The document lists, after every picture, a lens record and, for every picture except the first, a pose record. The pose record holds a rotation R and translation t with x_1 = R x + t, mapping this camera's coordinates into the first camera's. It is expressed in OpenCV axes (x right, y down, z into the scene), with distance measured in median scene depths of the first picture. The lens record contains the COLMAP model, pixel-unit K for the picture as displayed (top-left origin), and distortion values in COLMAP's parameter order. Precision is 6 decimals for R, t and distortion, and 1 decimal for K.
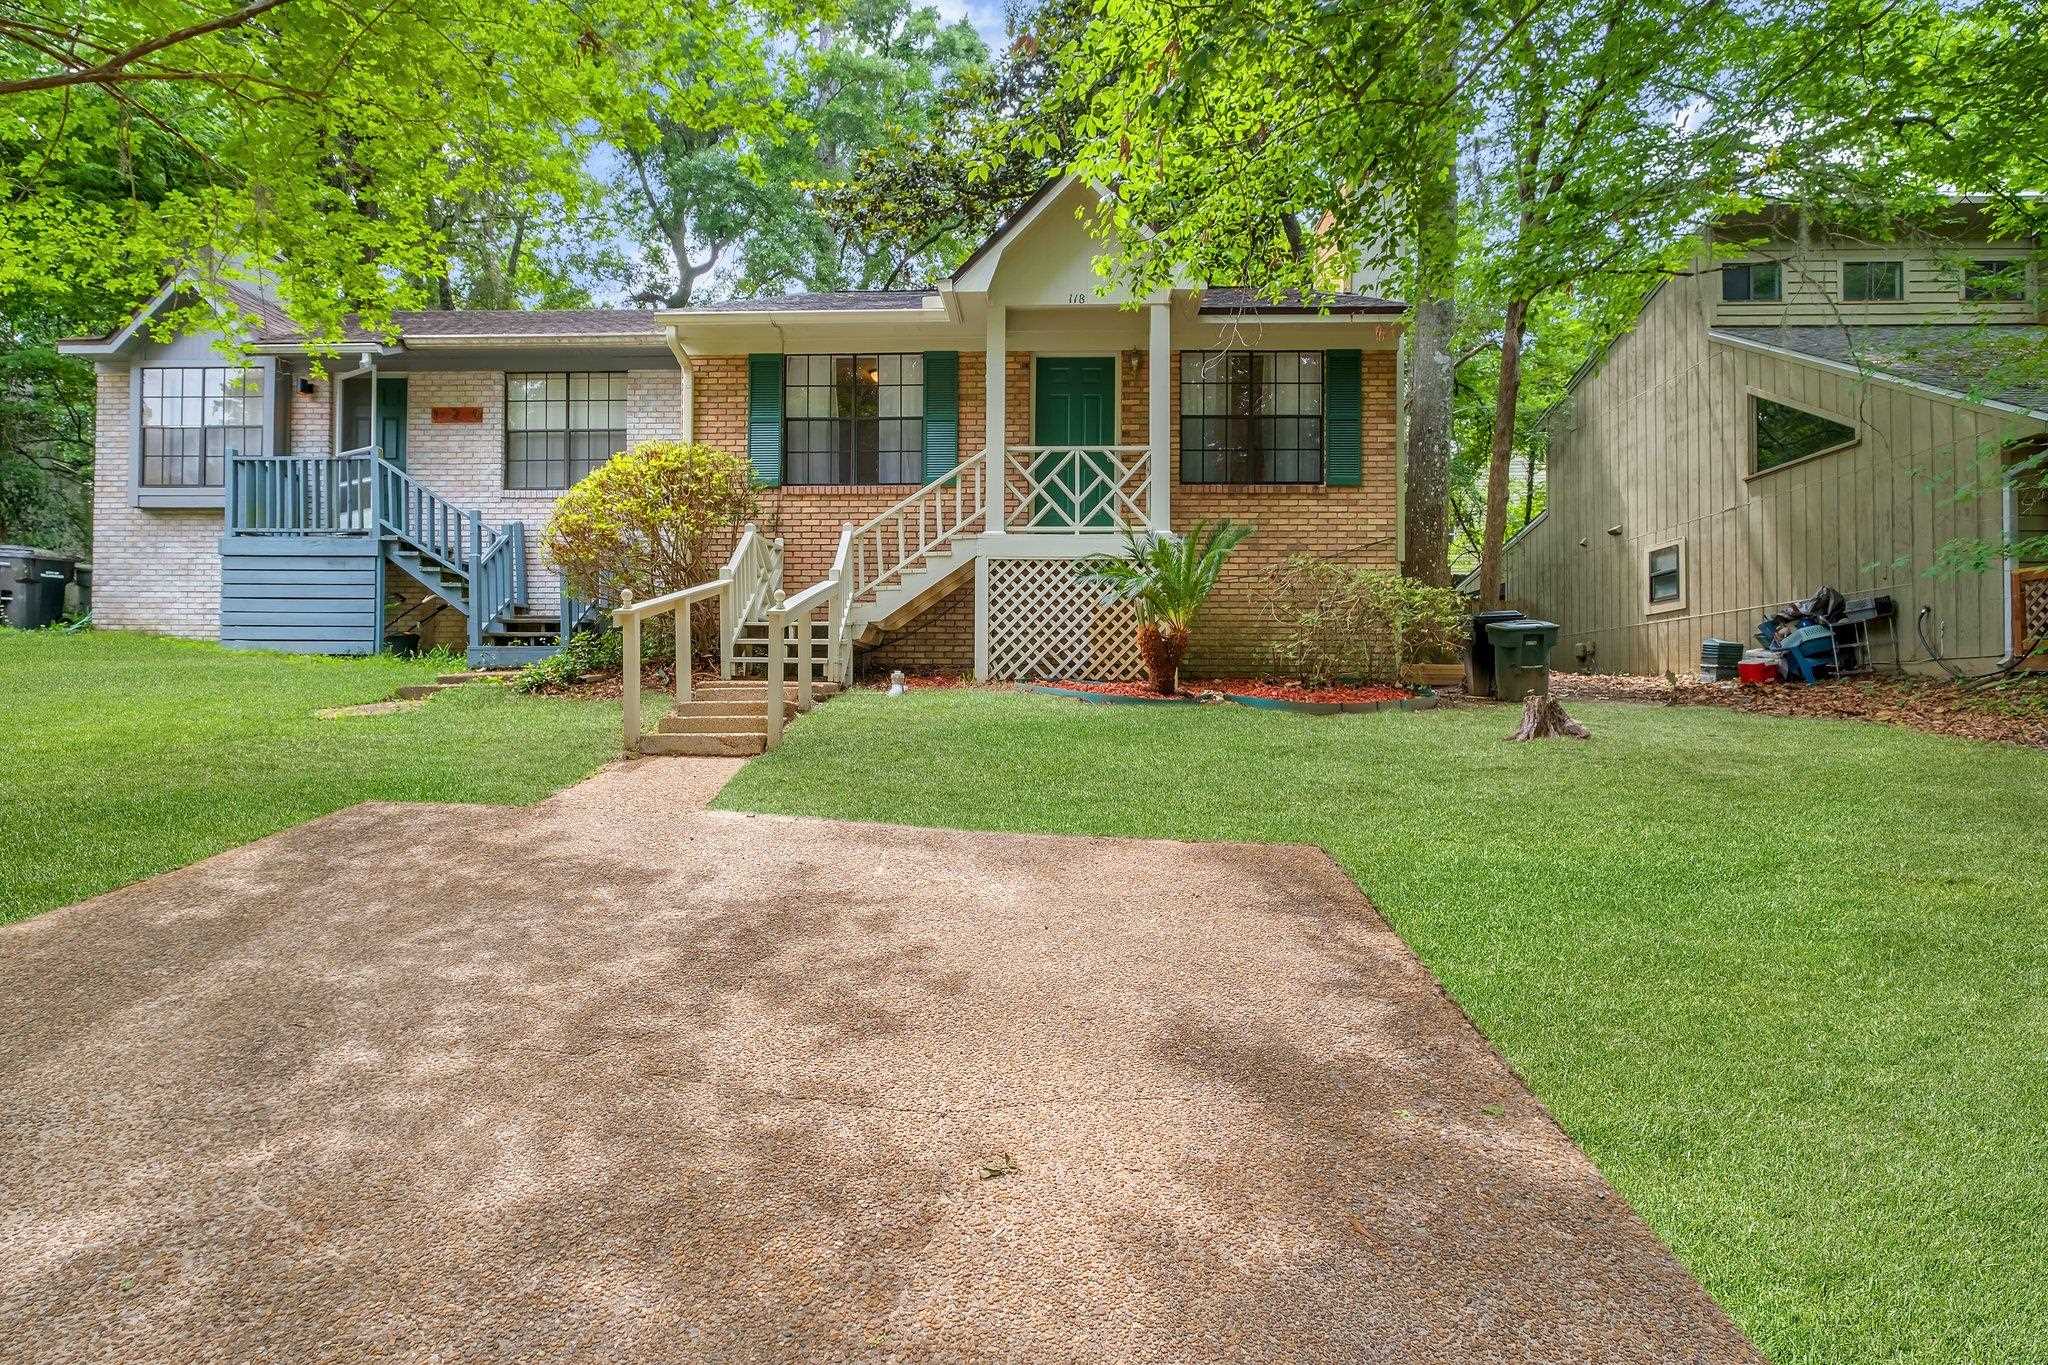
lens RADIAL K [[1090.0, 0, 1024.0], [0, 1090.0, 682.5], [0, 0, 1]] dist [-0.005550, 0.000155]
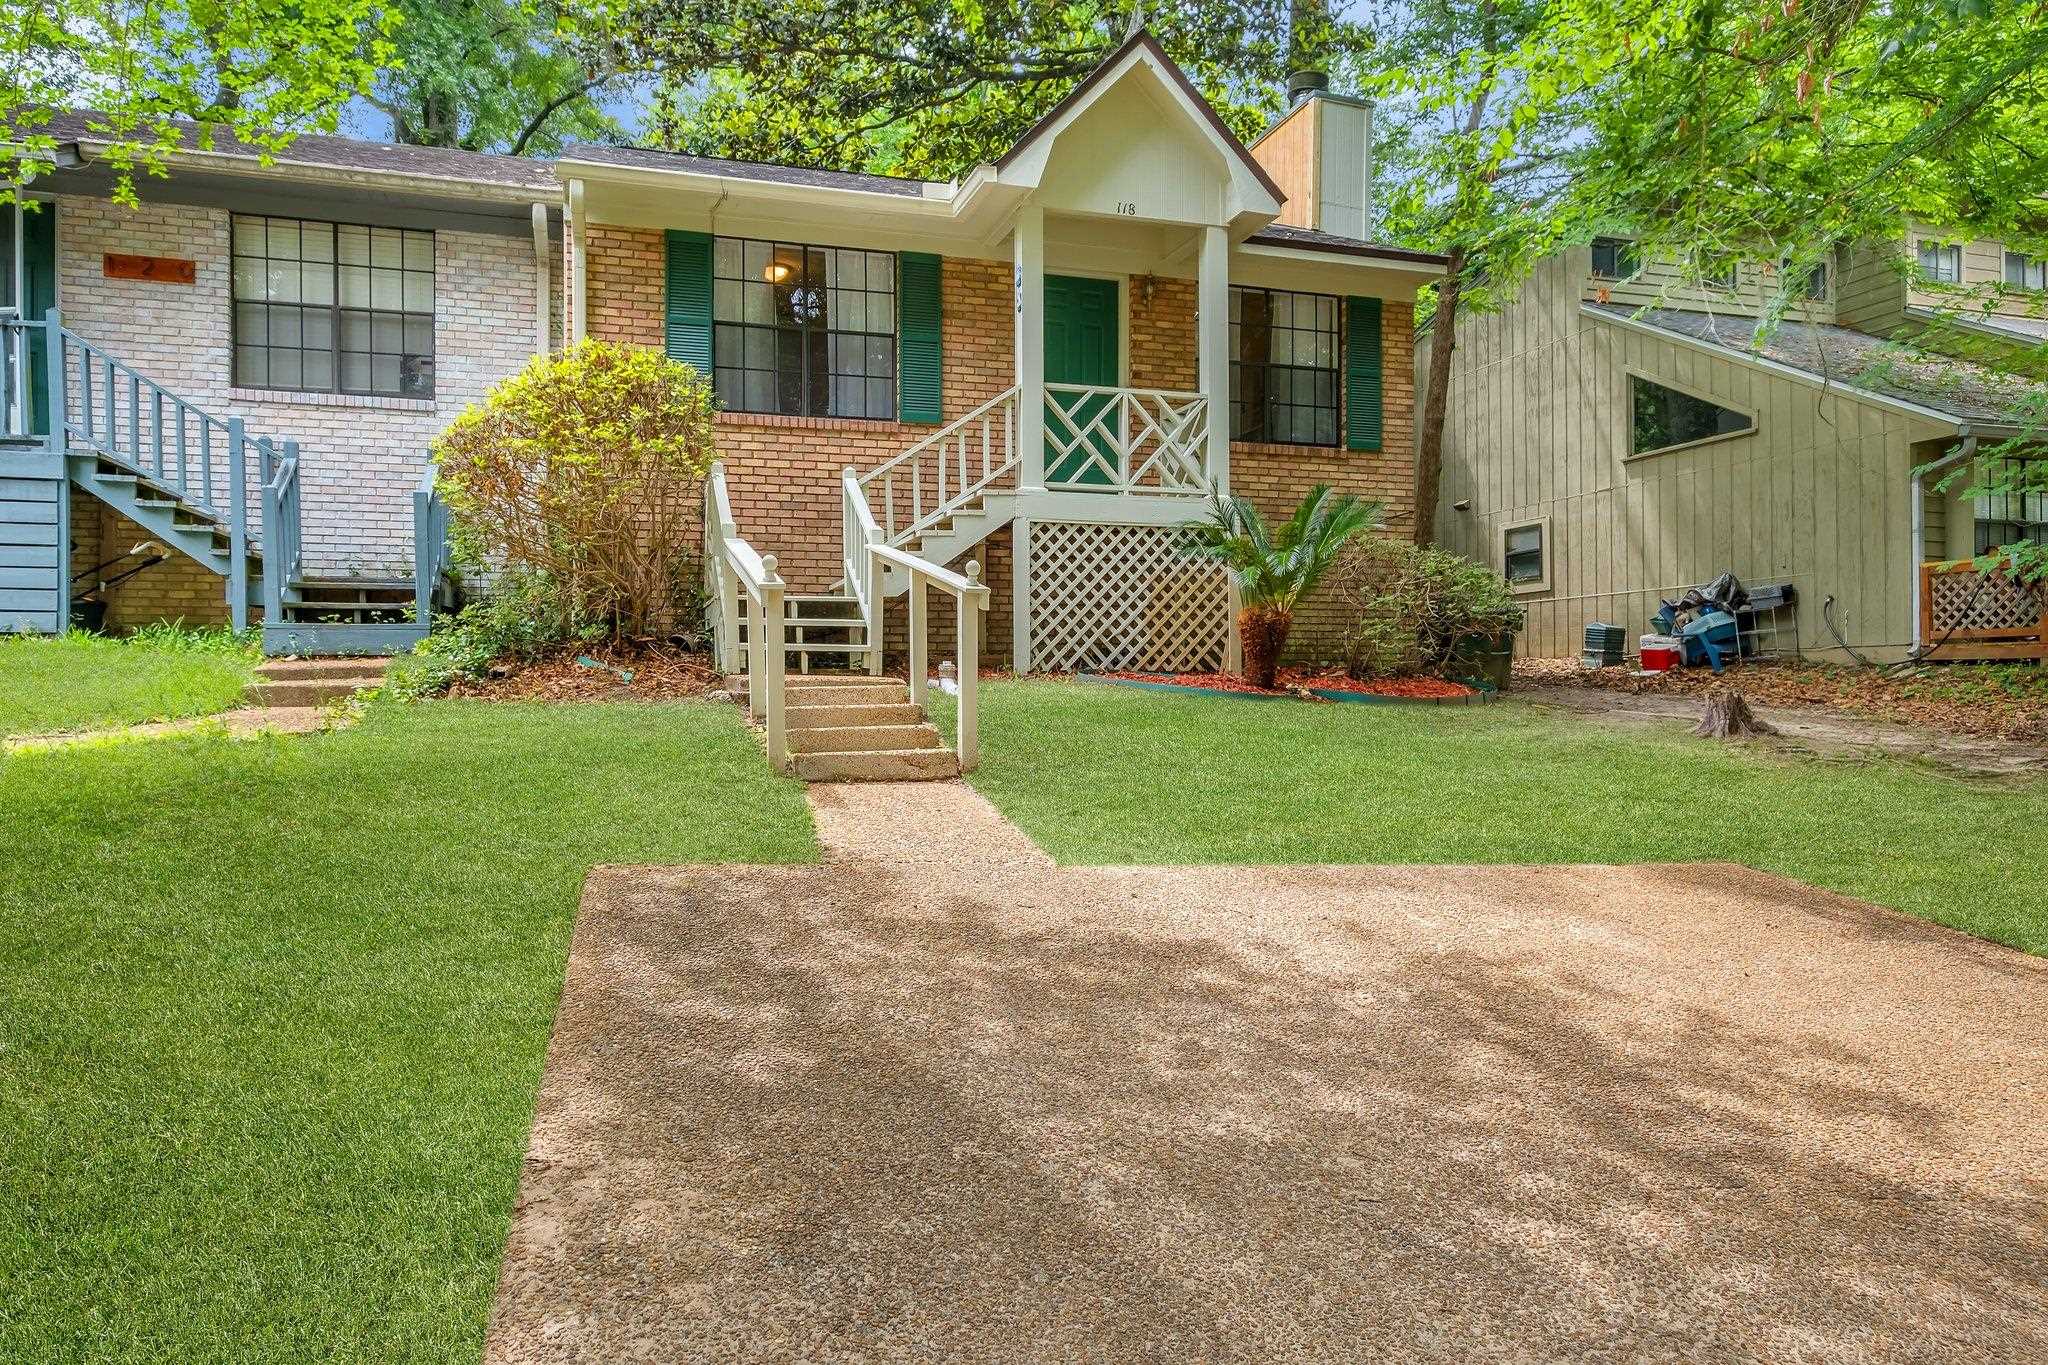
lens RADIAL K [[1318.1, 0, 1024.3], [0, 1318.1, 671.3], [0, 0, 1]] dist [0.007600, 0.000631]
pose [[0.943476, -0.003024, 0.331427, -0.325685], [0.000033, 0.999959, 0.009030, -0.010352], [-0.331441, -0.008508, 0.943438, 0.074253]]
